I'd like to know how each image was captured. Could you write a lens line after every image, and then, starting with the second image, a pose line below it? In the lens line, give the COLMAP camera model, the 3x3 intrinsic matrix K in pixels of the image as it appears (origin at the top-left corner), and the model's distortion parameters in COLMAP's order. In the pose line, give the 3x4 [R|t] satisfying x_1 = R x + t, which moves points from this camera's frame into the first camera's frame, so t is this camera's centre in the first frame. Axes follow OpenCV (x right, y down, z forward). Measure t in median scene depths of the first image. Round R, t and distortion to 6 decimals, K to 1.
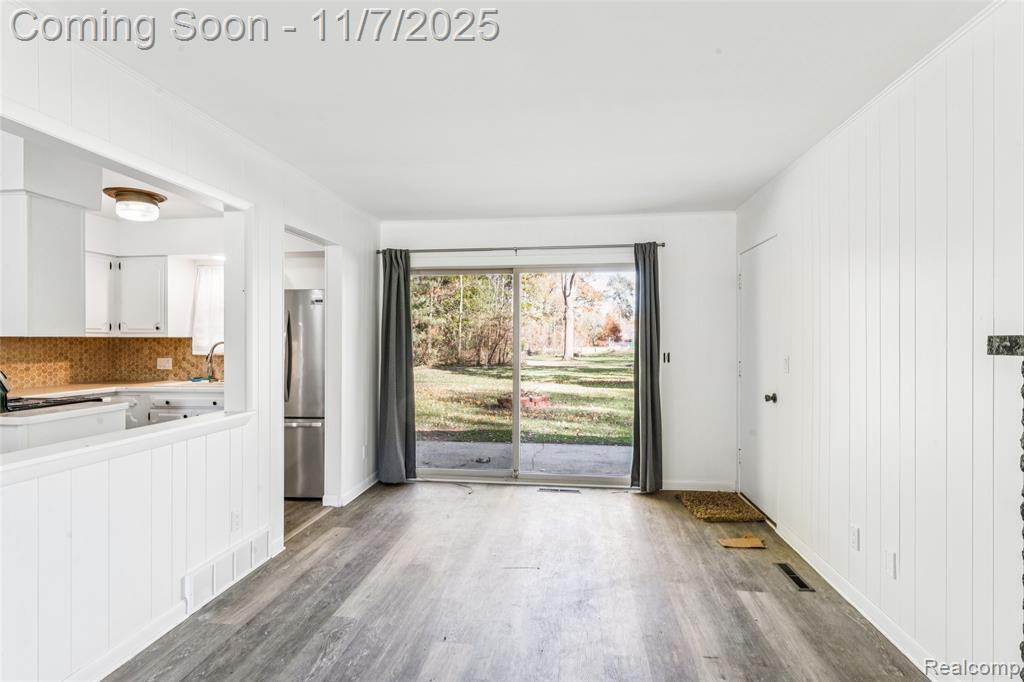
lens RADIAL K [[507.9, 0, 509.0], [0, 507.9, 339.0], [0, 0, 1]] dist [-0.005113, 0.002006]
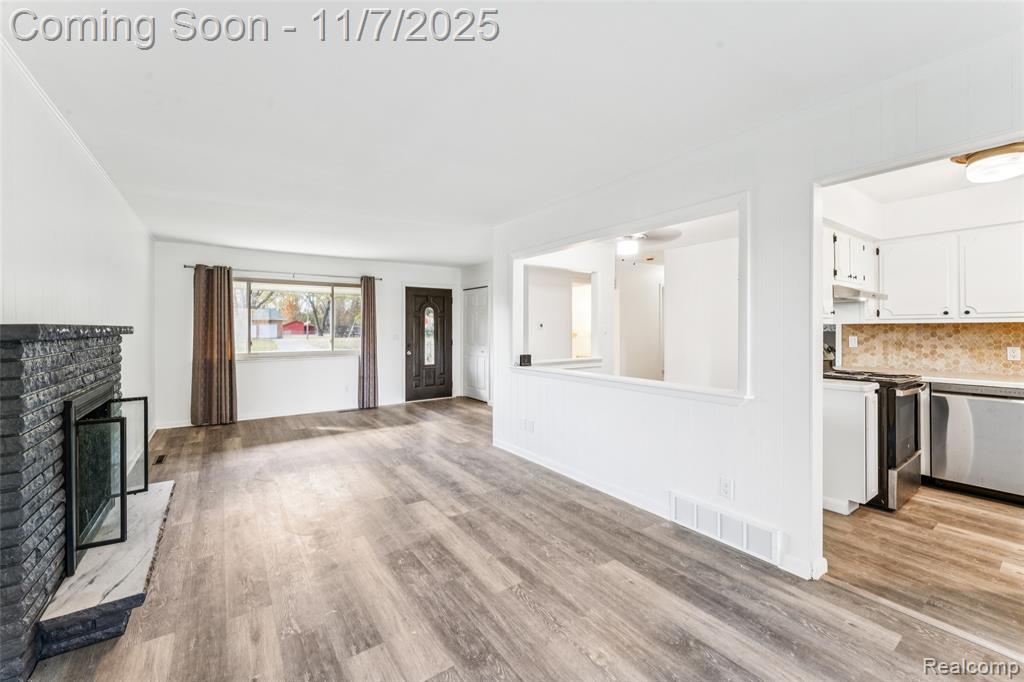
lens RADIAL K [[423.8, 0, 510.5], [0, 423.8, 326.4], [0, 0, 1]] dist [0.002241, 0.001559]
pose [[-0.740338, -0.000991, -0.672234, 0.255206], [0.004630, 0.999968, -0.006574, 0.004233], [0.672219, -0.007979, -0.740309, 0.806891]]
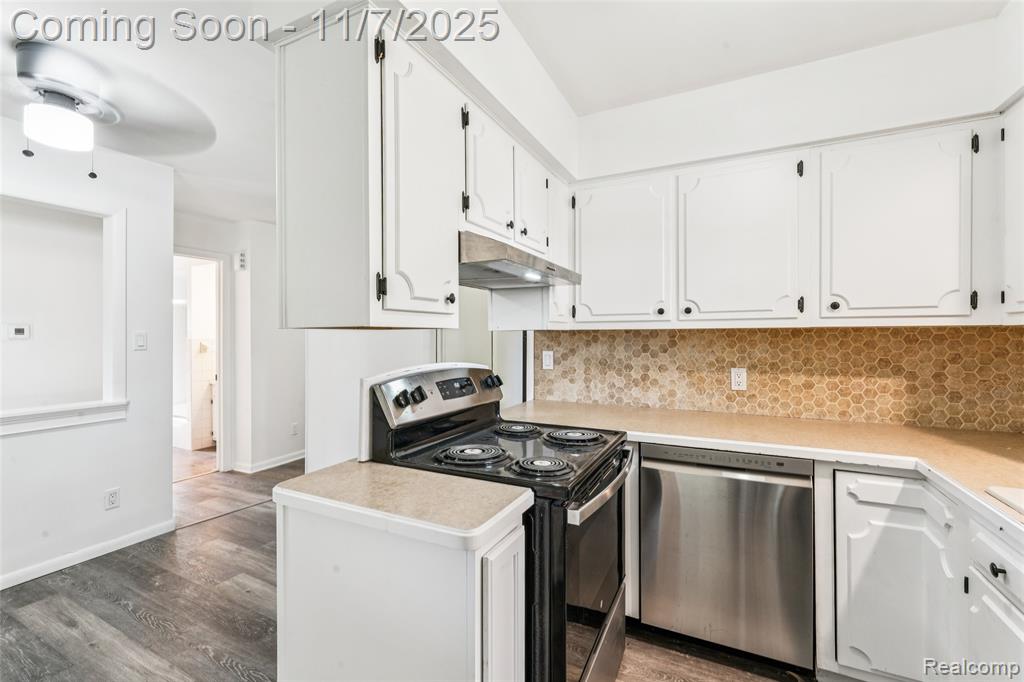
lens RADIAL K [[439.7, 0, 519.1], [0, 439.7, 334.1], [0, 0, 1]] dist [-0.004454, -0.000029]
pose [[-0.328900, -0.001126, -0.944364, -0.351162], [0.003948, 0.999989, -0.002568, 0.002317], [0.944357, -0.004572, -0.328891, 0.778138]]
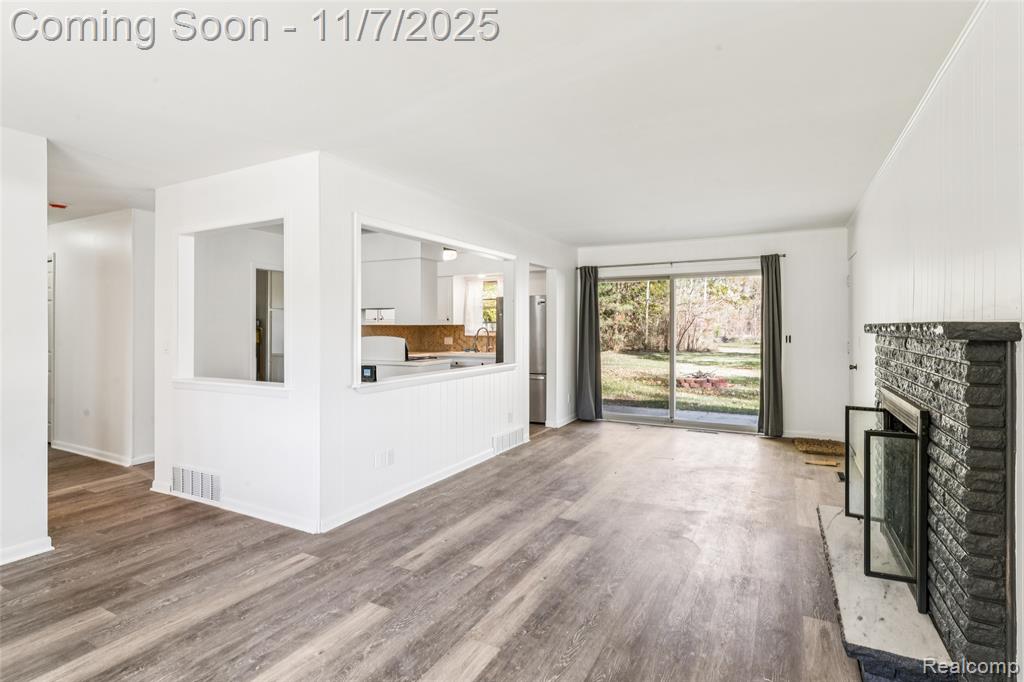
lens RADIAL K [[507.9, 0, 511.0], [0, 507.9, 331.2], [0, 0, 1]] dist [-0.005113, 0.002006]
pose [[0.935567, 0.001637, -0.353145, 0.094872], [0.002778, 0.999924, 0.011996, -0.001900], [0.353138, -0.012204, 0.935492, -0.496173]]
